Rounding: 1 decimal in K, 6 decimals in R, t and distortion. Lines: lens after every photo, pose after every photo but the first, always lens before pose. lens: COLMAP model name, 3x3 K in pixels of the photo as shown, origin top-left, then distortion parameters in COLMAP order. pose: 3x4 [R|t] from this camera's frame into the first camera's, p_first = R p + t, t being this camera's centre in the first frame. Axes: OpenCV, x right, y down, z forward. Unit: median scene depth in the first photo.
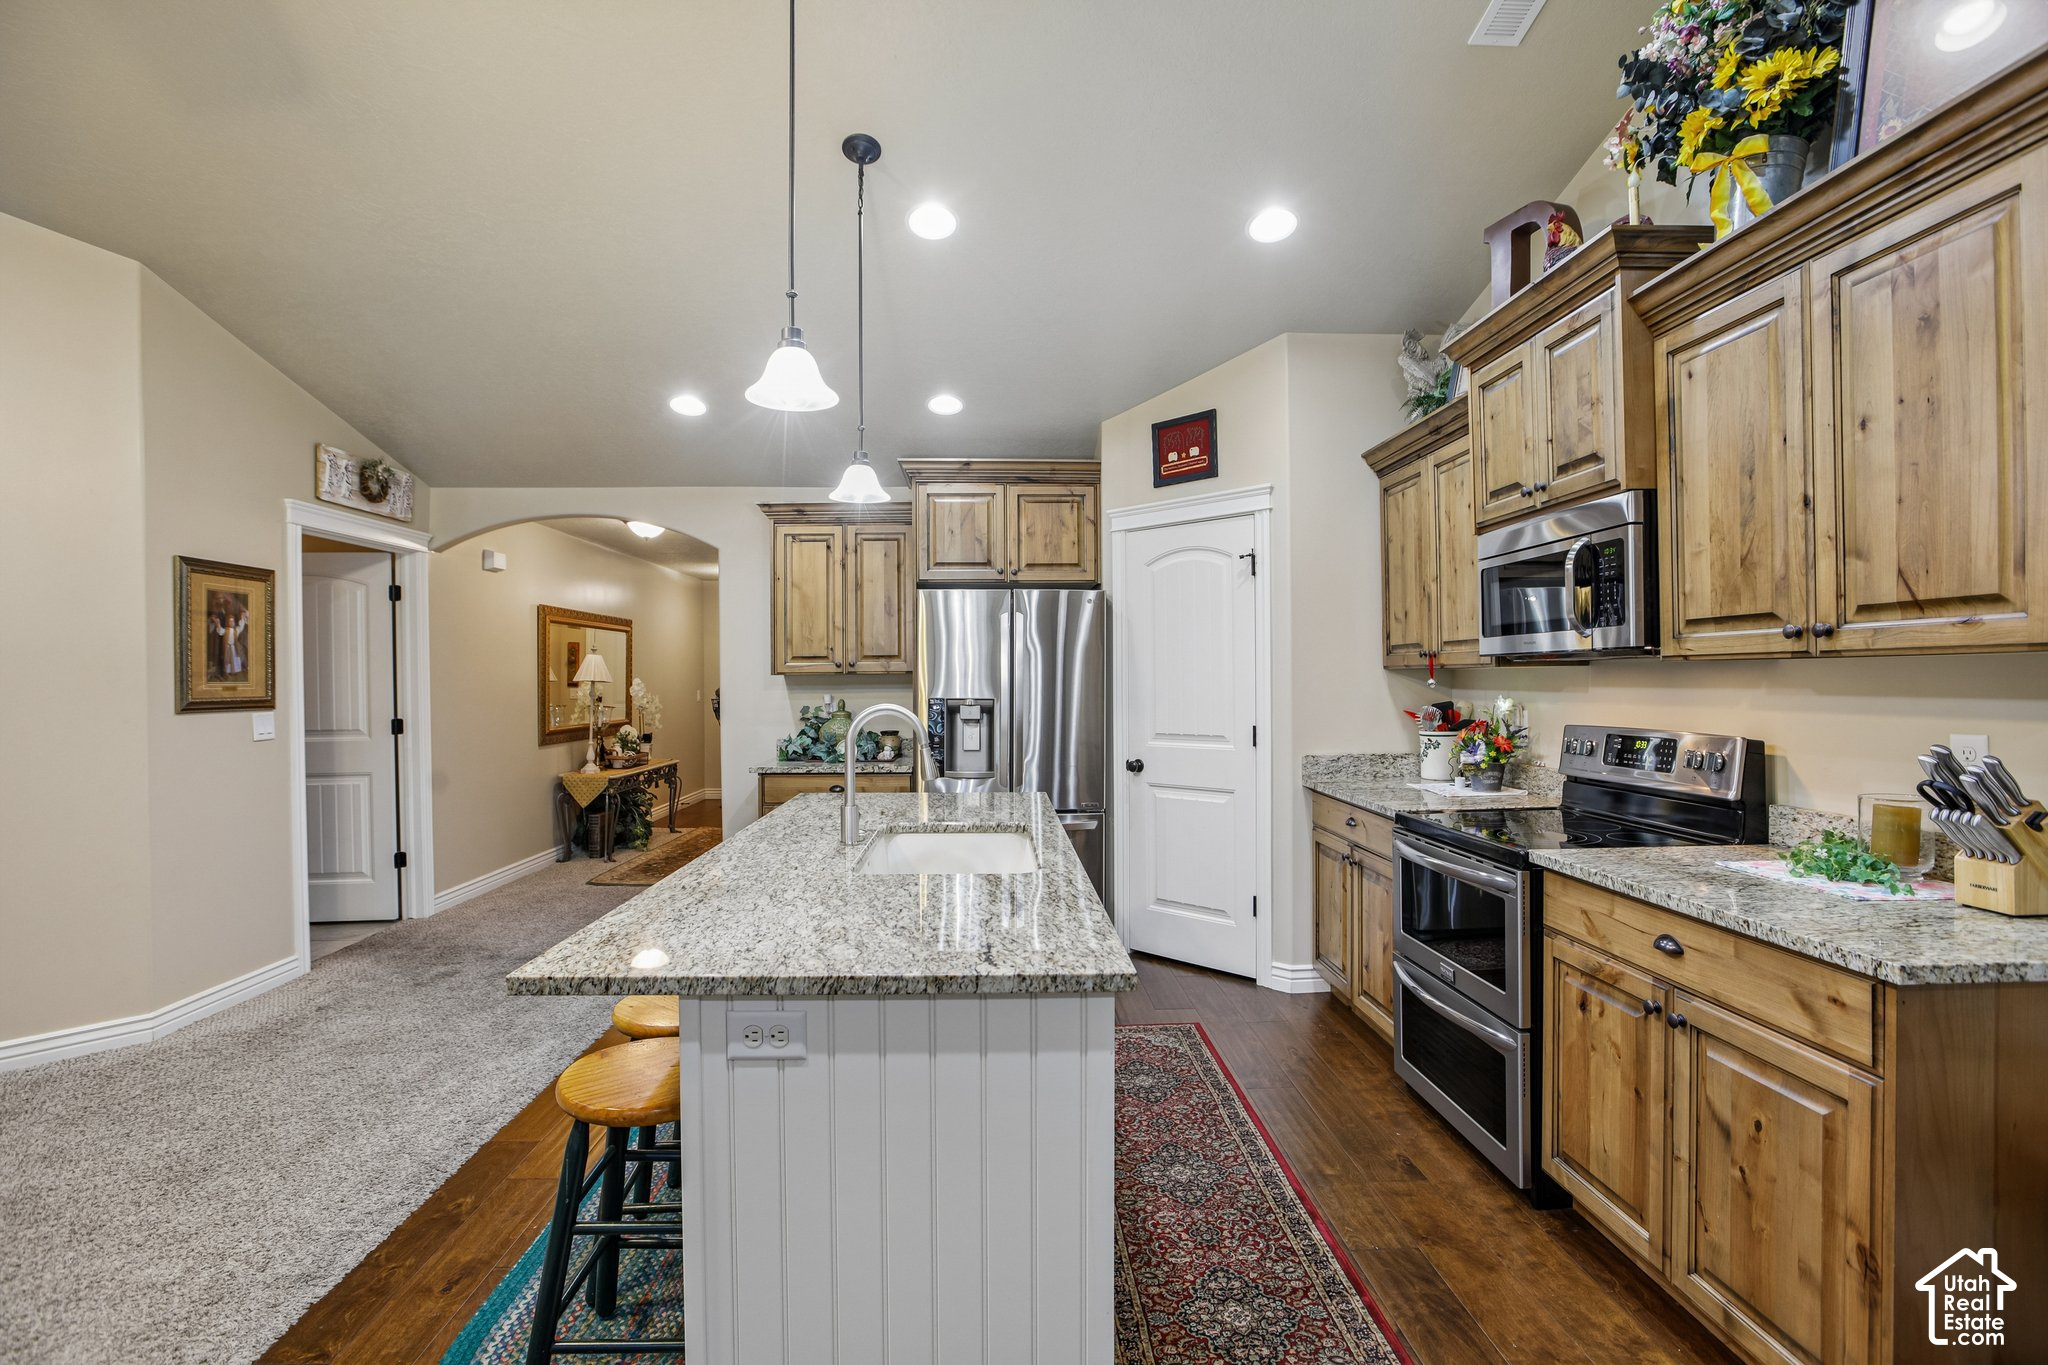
lens RADIAL K [[963.0, 0, 1021.1], [0, 963.0, 681.6], [0, 0, 1]] dist [-0.060819, 0.030135]
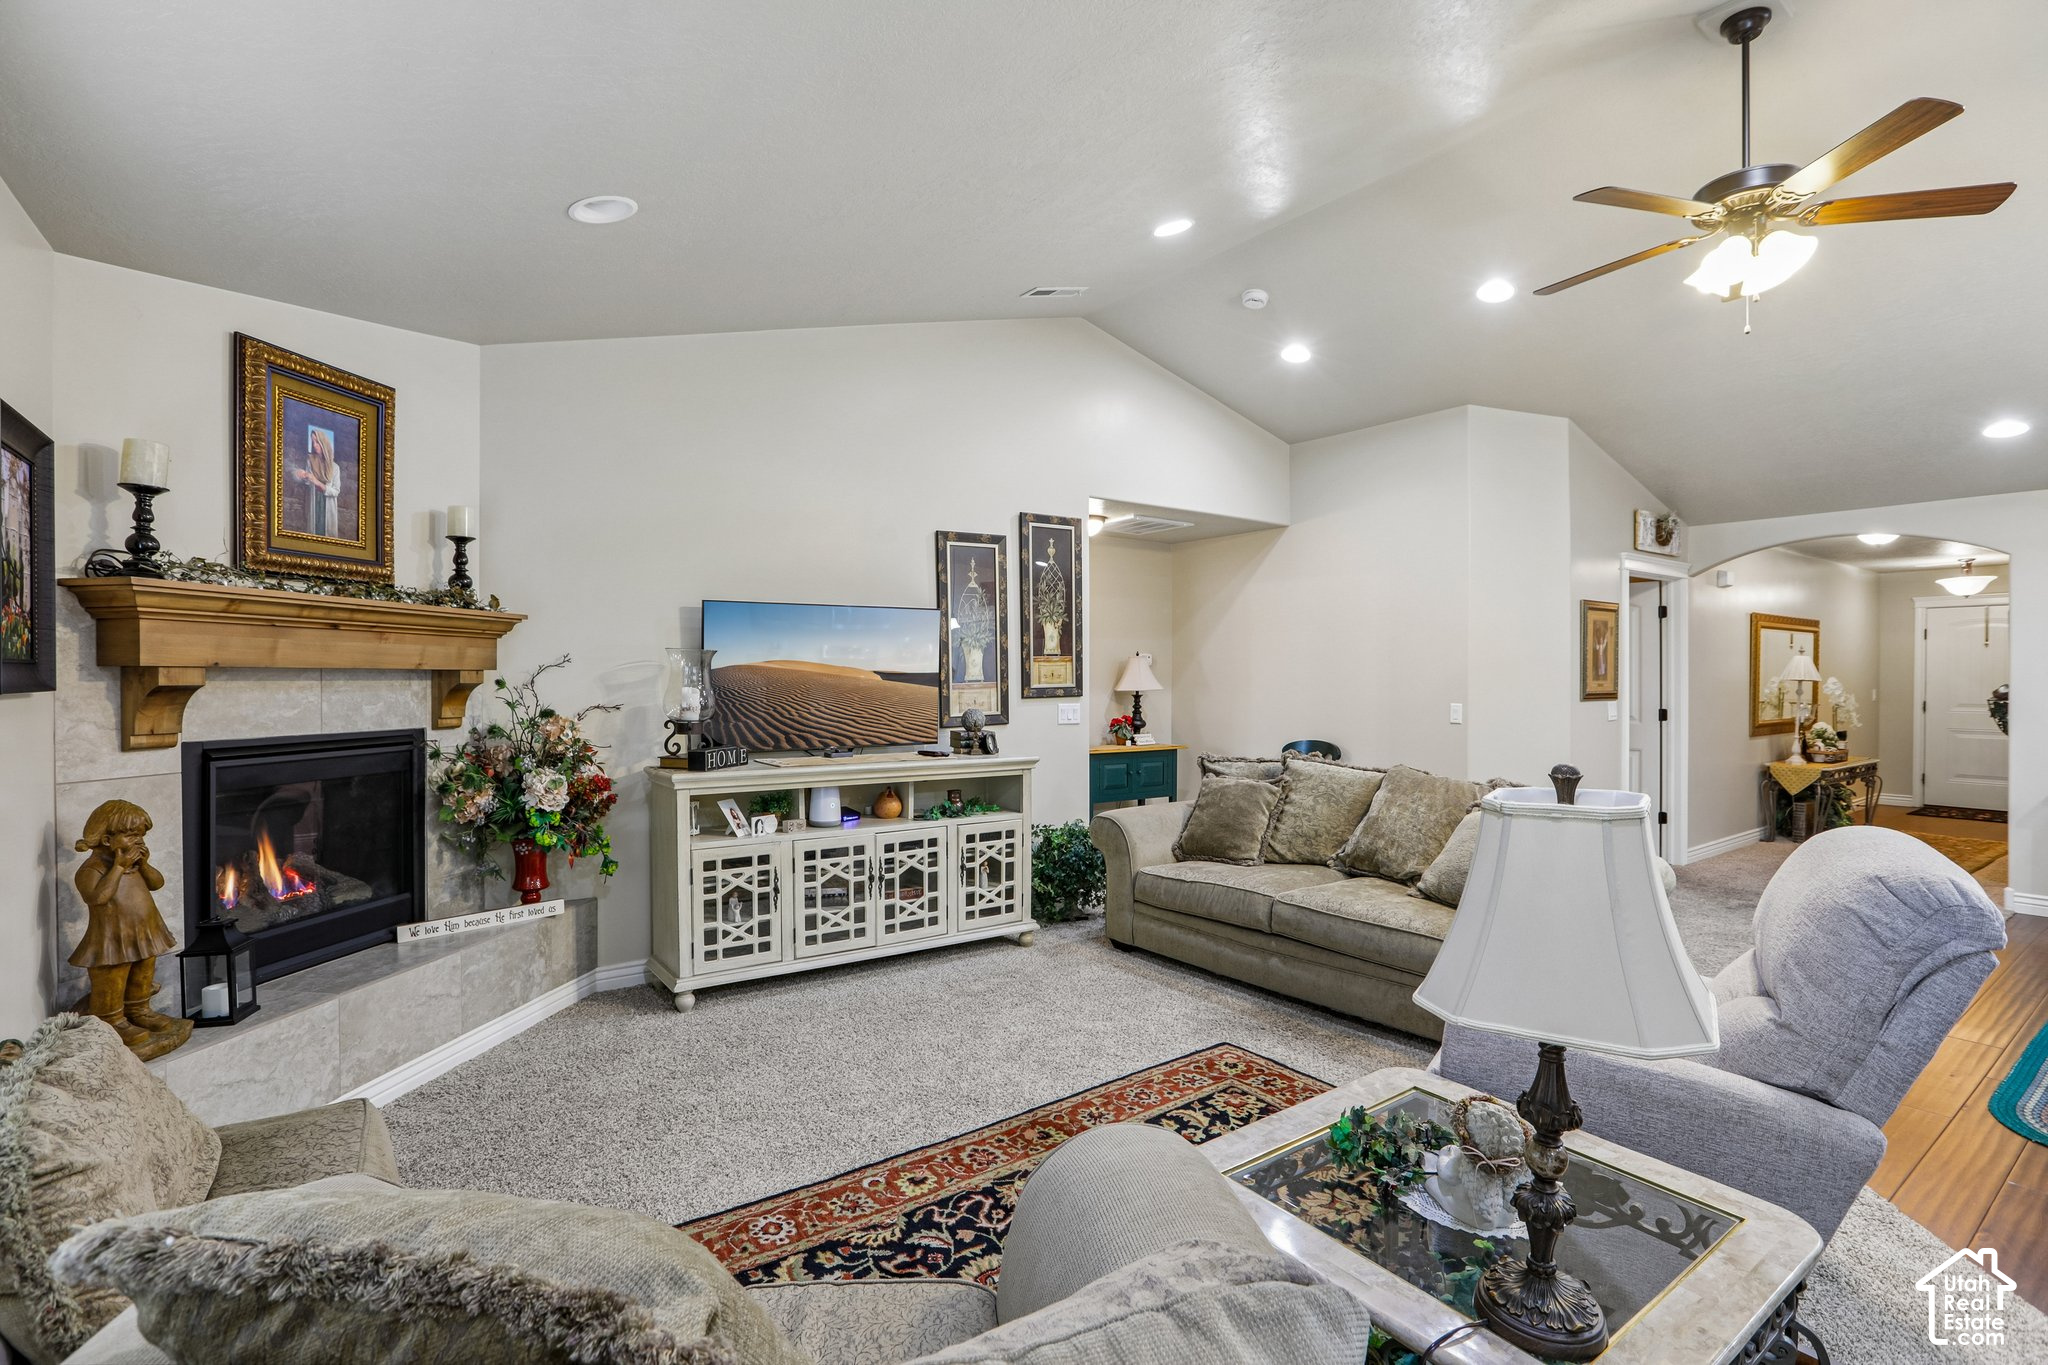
lens RADIAL K [[963.8, 0, 1014.1], [0, 963.8, 683.7], [0, 0, 1]] dist [-0.074593, 0.035745]
pose [[0.550351, 0.012182, -0.834845, -0.098839], [-0.004553, 0.999922, 0.011589, -0.007872], [0.834921, -0.002577, 0.550363, -0.581675]]
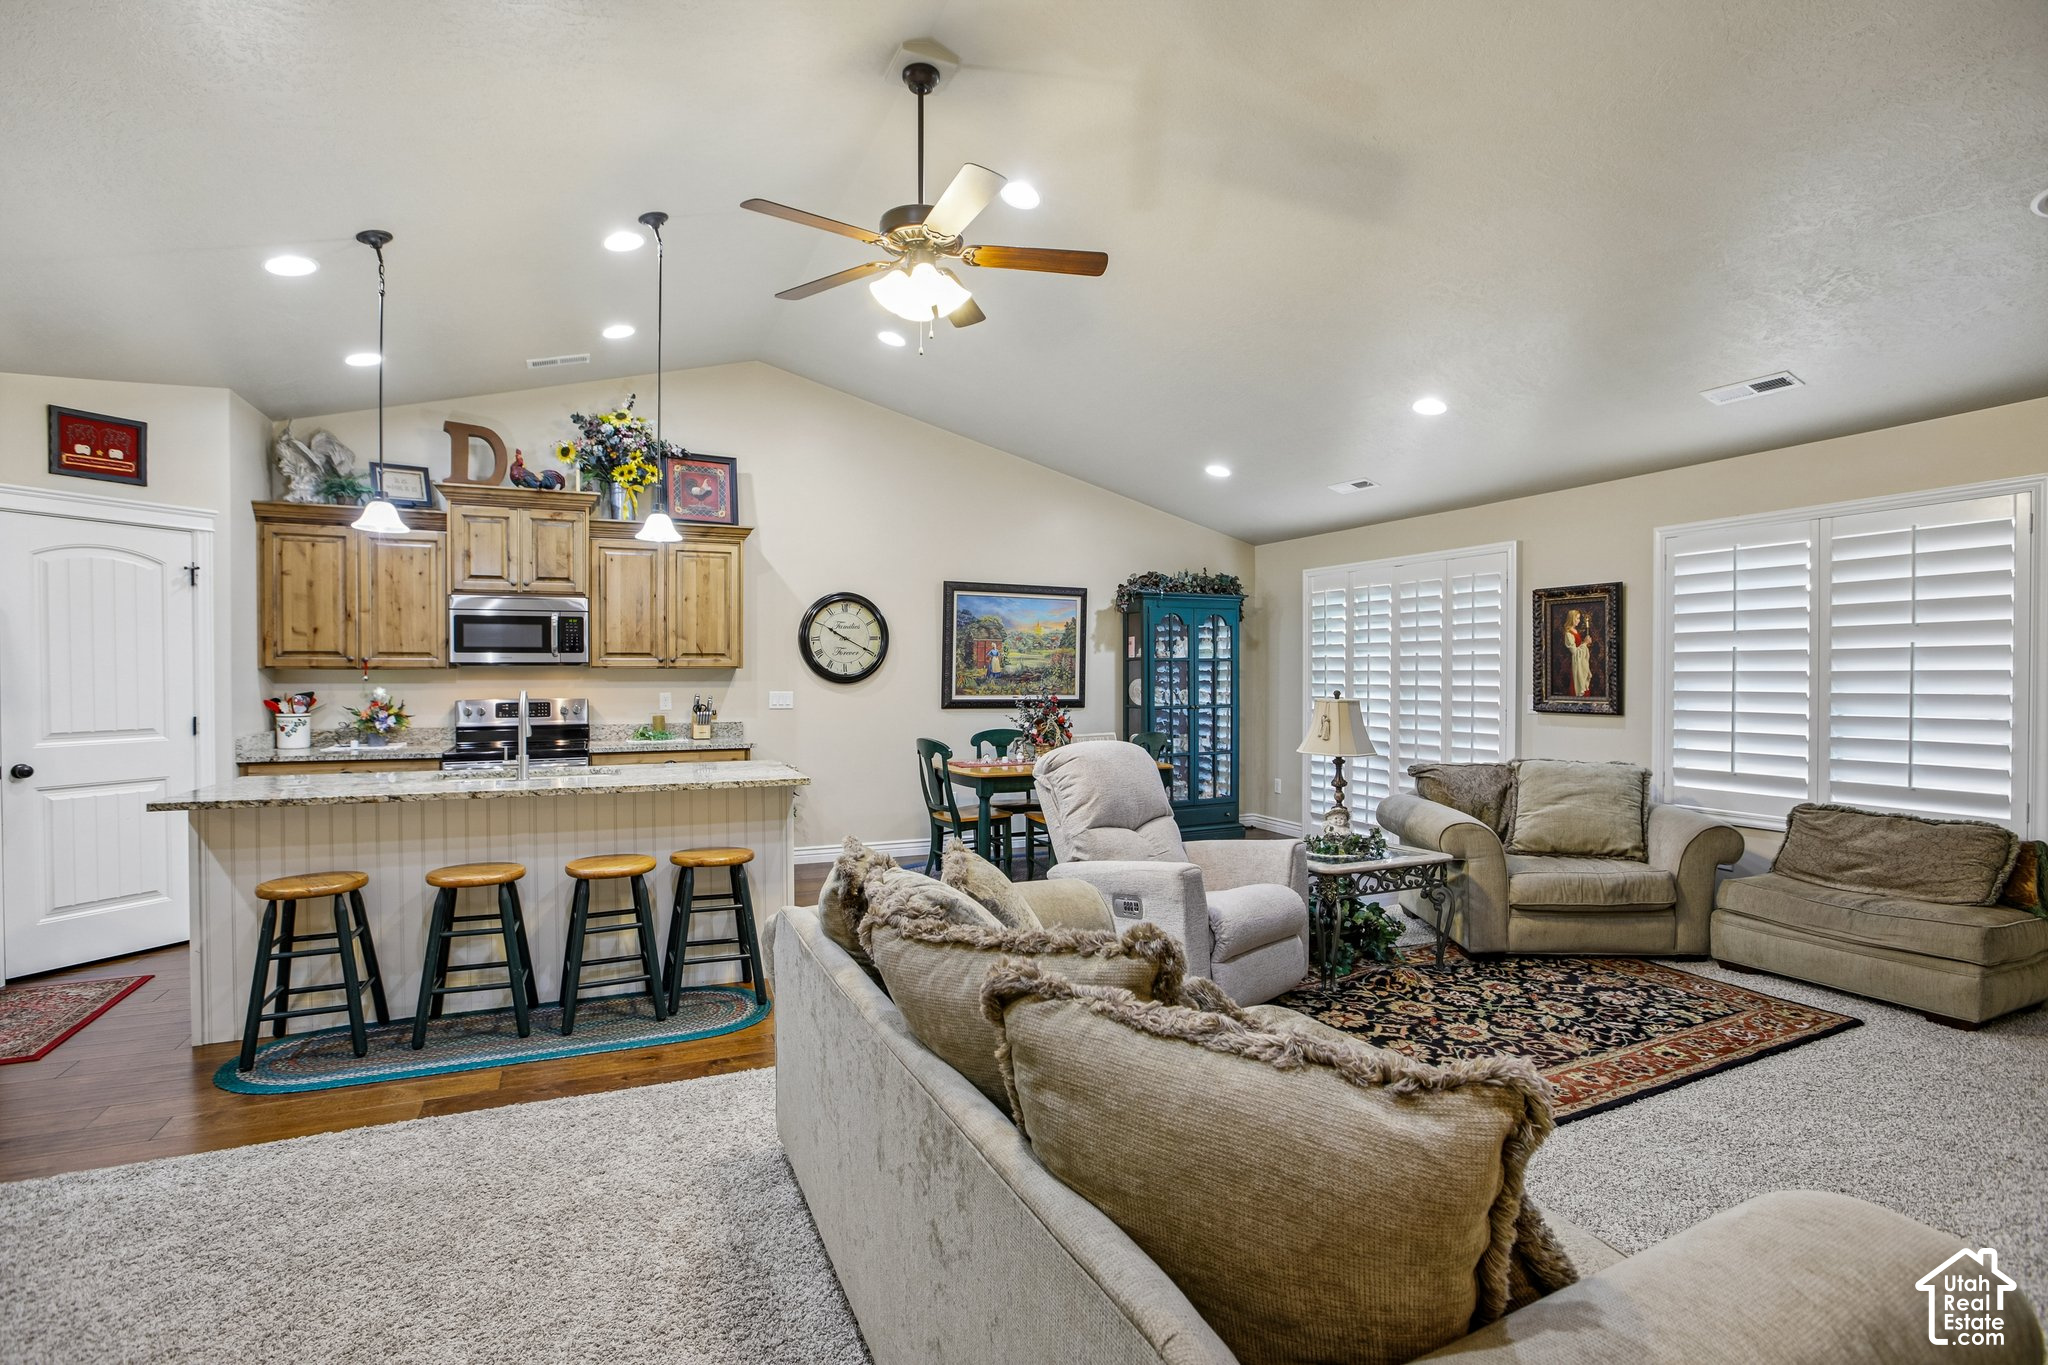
lens RADIAL K [[963.0, 0, 1021.1], [0, 963.0, 681.6], [0, 0, 1]] dist [-0.060819, 0.030135]
pose [[-0.370732, -0.004782, 0.928727, -1.165330], [0.004406, 0.999966, 0.006908, 0.000468], [-0.928729, 0.006653, -0.370699, 0.494922]]
